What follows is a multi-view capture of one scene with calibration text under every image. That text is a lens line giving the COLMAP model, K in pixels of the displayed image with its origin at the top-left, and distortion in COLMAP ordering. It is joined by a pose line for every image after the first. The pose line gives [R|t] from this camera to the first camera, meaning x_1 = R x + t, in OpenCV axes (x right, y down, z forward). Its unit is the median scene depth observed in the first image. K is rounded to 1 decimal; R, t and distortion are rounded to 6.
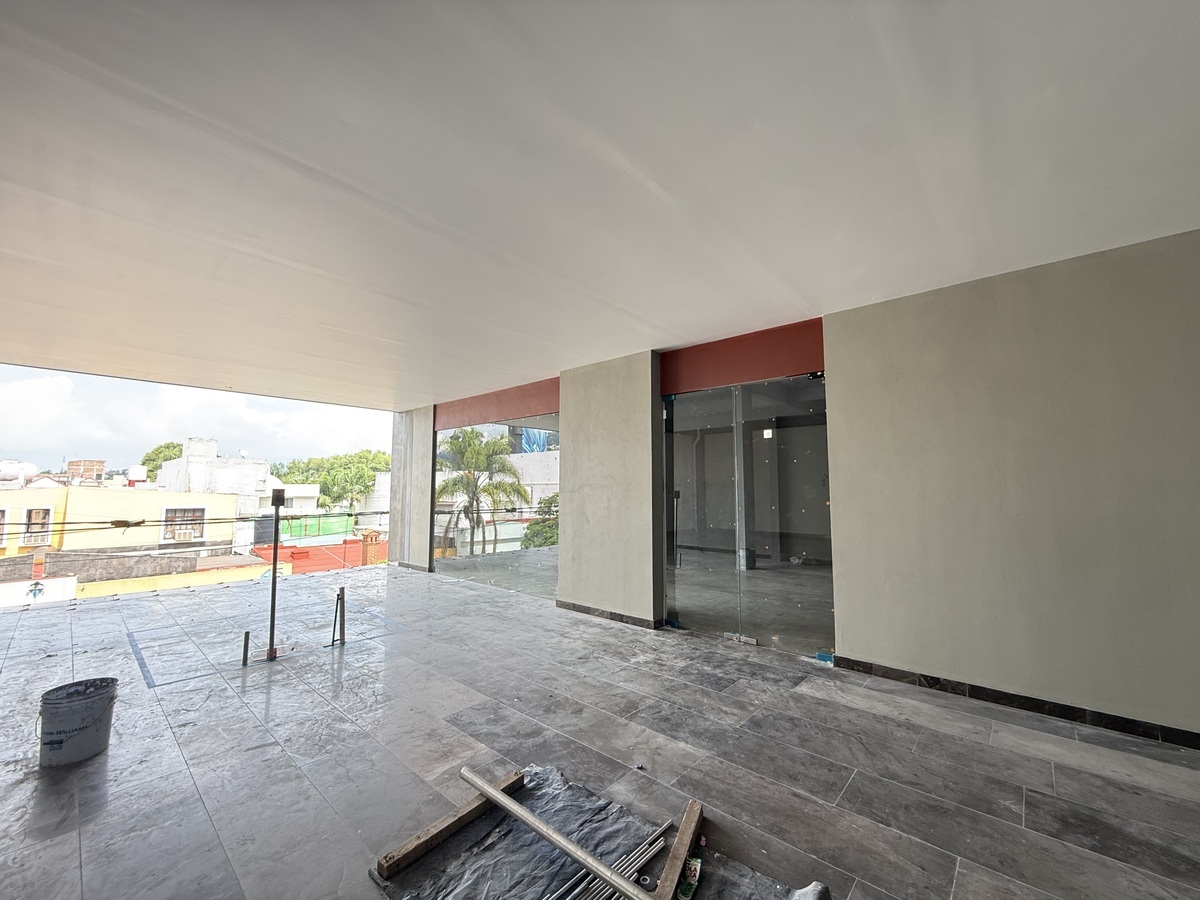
lens RADIAL K [[480.0, 0, 598.9], [0, 480.0, 451.8], [0, 0, 1]] dist [-0.006262, -0.000018]
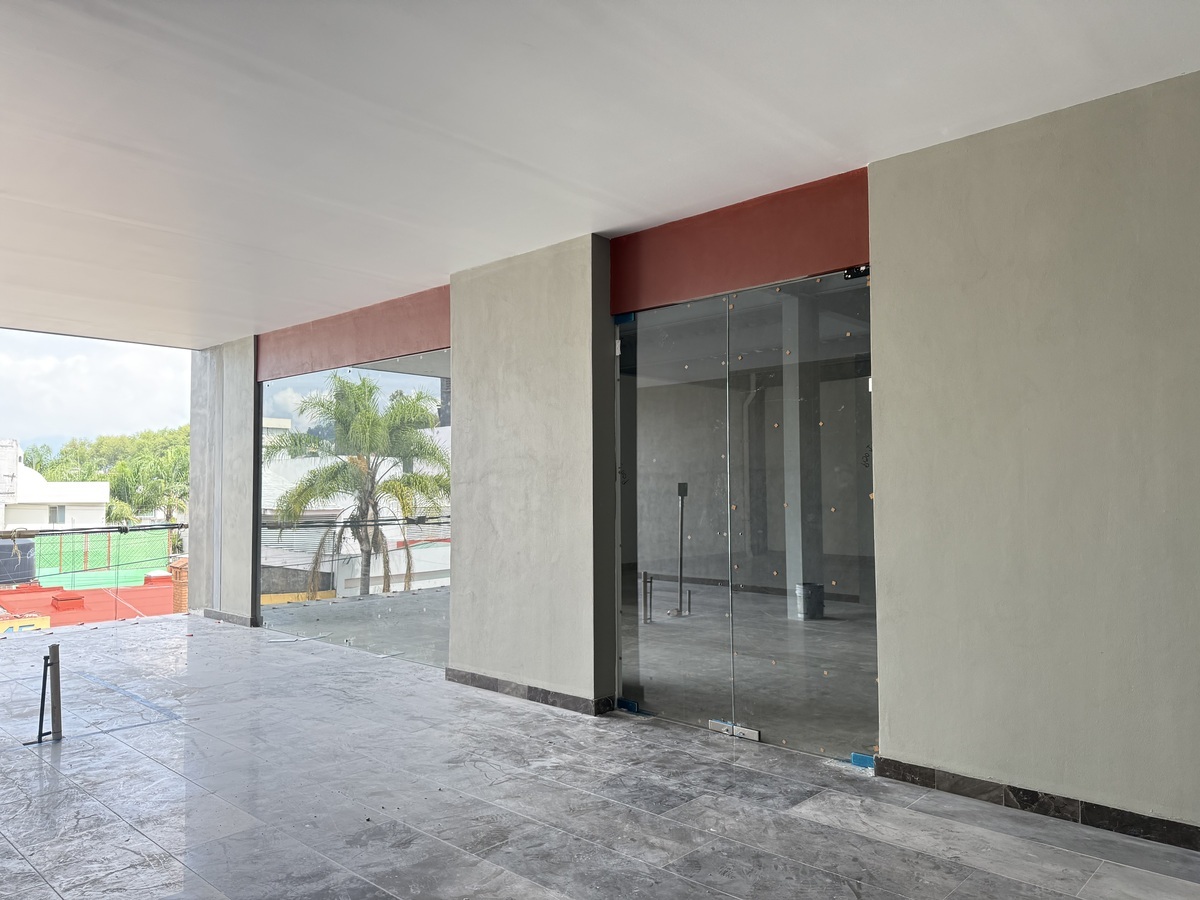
lens RADIAL K [[847.4, 0, 593.9], [0, 847.4, 456.8], [0, 0, 1]] dist [0.034814, -0.049490]
pose [[0.999726, -0.008360, -0.021869, 0.149870], [0.009268, 0.999086, 0.041723, 0.013092], [0.021500, -0.041915, 0.998890, -0.022933]]
